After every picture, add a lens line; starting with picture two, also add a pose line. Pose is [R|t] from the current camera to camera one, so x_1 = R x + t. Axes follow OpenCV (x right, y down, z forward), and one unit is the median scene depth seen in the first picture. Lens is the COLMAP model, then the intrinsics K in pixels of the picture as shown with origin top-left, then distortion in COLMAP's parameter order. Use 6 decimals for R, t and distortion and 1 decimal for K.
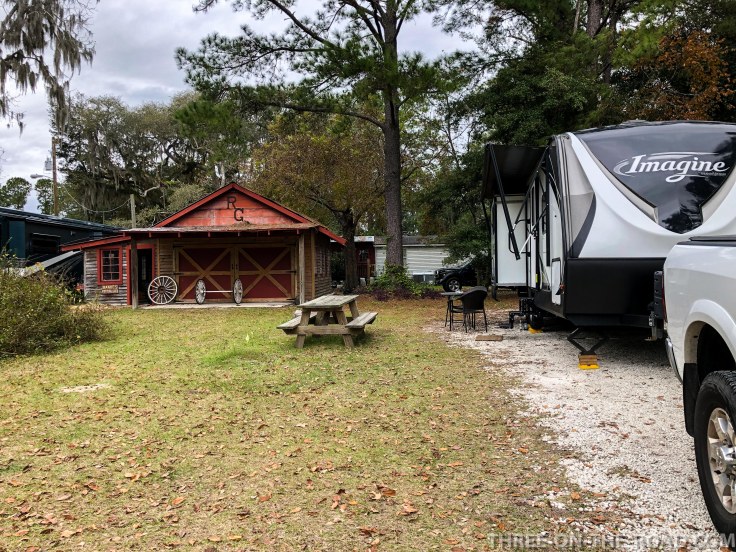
lens RADIAL K [[596.6, 0, 367.3], [0, 596.6, 278.7], [0, 0, 1]] dist [0.025351, -0.006982]
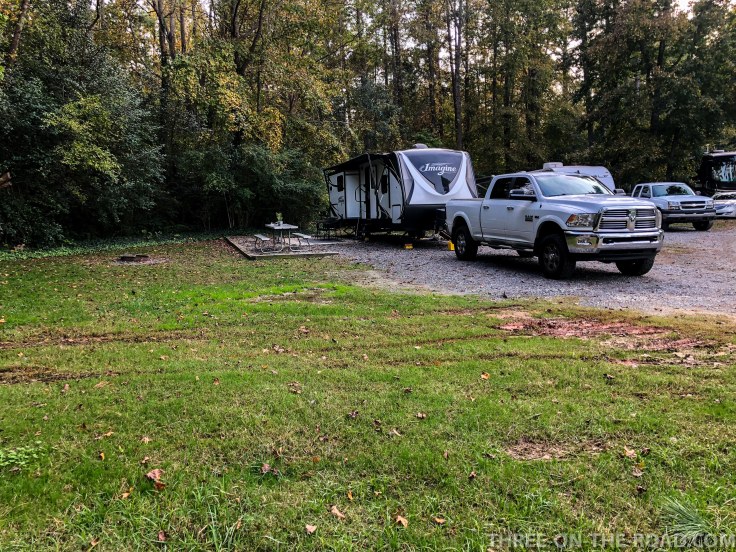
lens RADIAL K [[596.6, 0, 364.8], [0, 596.6, 274.1], [0, 0, 1]] dist [0.025351, -0.006982]
pose [[0.892367, -0.067301, 0.446264, -0.971072], [0.026476, 0.994922, 0.097102, 0.007793], [-0.450533, -0.074835, 0.889618, -1.198680]]
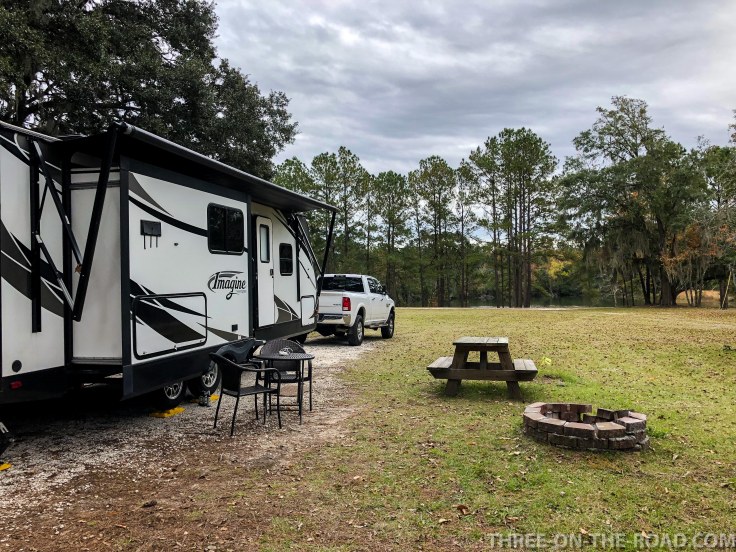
lens RADIAL K [[596.6, 0, 366.5], [0, 596.6, 272.4], [0, 0, 1]] dist [0.025351, -0.006982]
pose [[-0.998360, 0.019660, 0.053774, 0.085153], [0.018957, 0.999729, -0.013543, -0.079000], [-0.054025, -0.012501, -0.998461, 2.795235]]
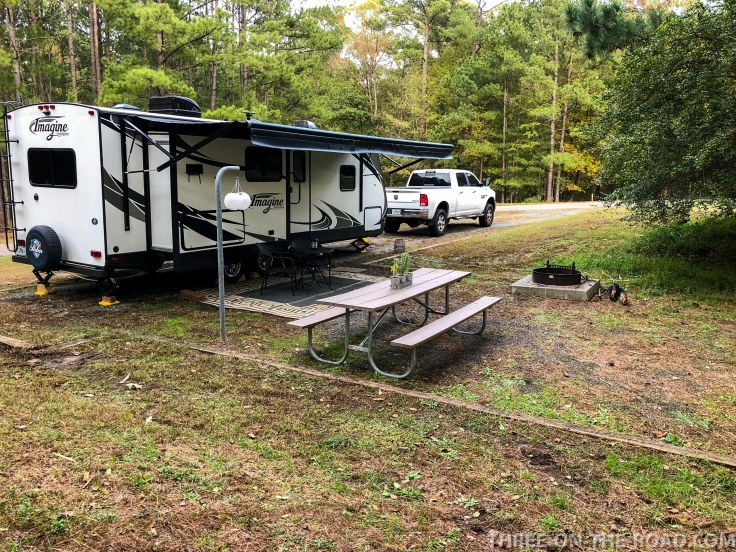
lens RADIAL K [[596.6, 0, 375.5], [0, 596.6, 263.3], [0, 0, 1]] dist [0.025351, -0.006982]
pose [[-0.935253, -0.071042, 0.346779, -0.411646], [-0.019969, 0.988682, 0.148689, -0.155299], [-0.353418, 0.132137, -0.926086, 3.086586]]
